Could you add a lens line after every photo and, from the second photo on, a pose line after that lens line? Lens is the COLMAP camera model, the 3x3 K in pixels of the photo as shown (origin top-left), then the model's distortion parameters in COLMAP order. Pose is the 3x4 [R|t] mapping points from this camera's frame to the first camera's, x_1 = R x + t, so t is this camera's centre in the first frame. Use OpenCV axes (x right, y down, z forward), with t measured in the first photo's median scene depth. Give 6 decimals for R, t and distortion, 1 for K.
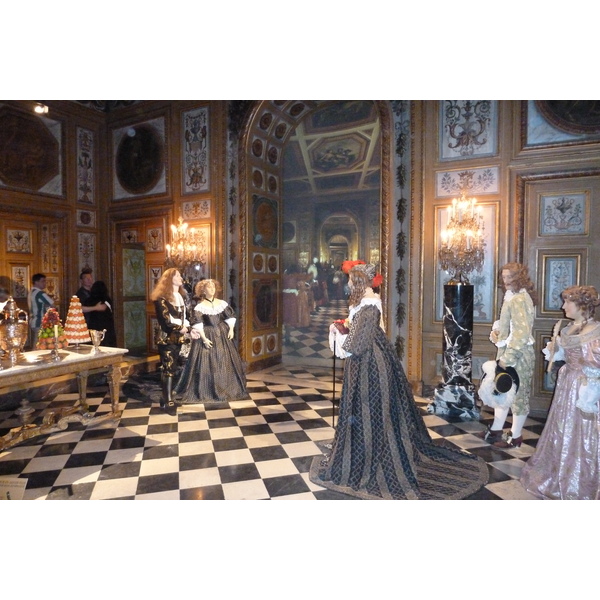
lens RADIAL K [[428.7, 0, 300.0], [0, 428.7, 300.0], [0, 0, 1]] dist [-0.033002, 0.002274]
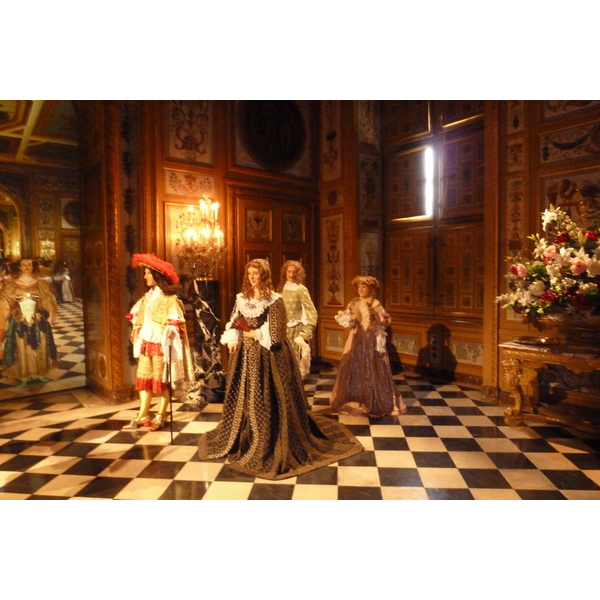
lens RADIAL K [[428.7, 0, 300.0], [0, 428.7, 300.0], [0, 0, 1]] dist [-0.033002, 0.002274]
pose [[0.370278, -0.059589, 0.927008, -0.562275], [0.061237, 0.997335, 0.039650, -0.014243], [-0.926900, 0.042086, 0.372941, 0.383592]]
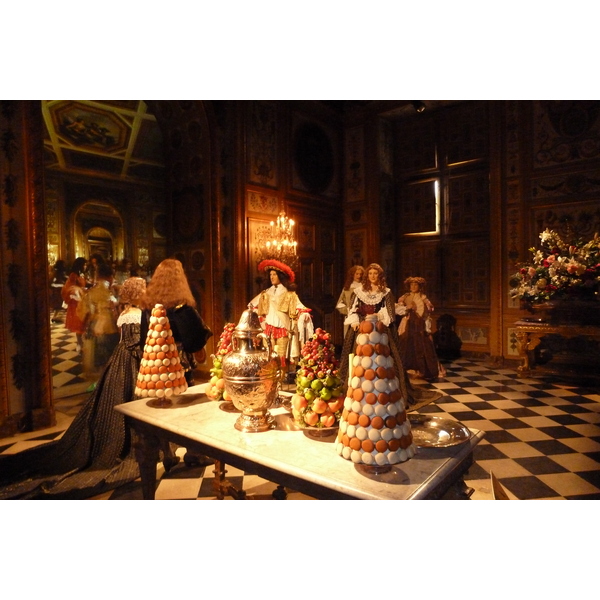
lens RADIAL K [[428.7, 0, 300.0], [0, 428.7, 300.0], [0, 0, 1]] dist [-0.033002, 0.002274]
pose [[0.193424, -0.045924, 0.980040, -0.966483], [0.069784, 0.997018, 0.032947, -0.018016], [-0.978630, 0.062018, 0.196052, 0.700317]]
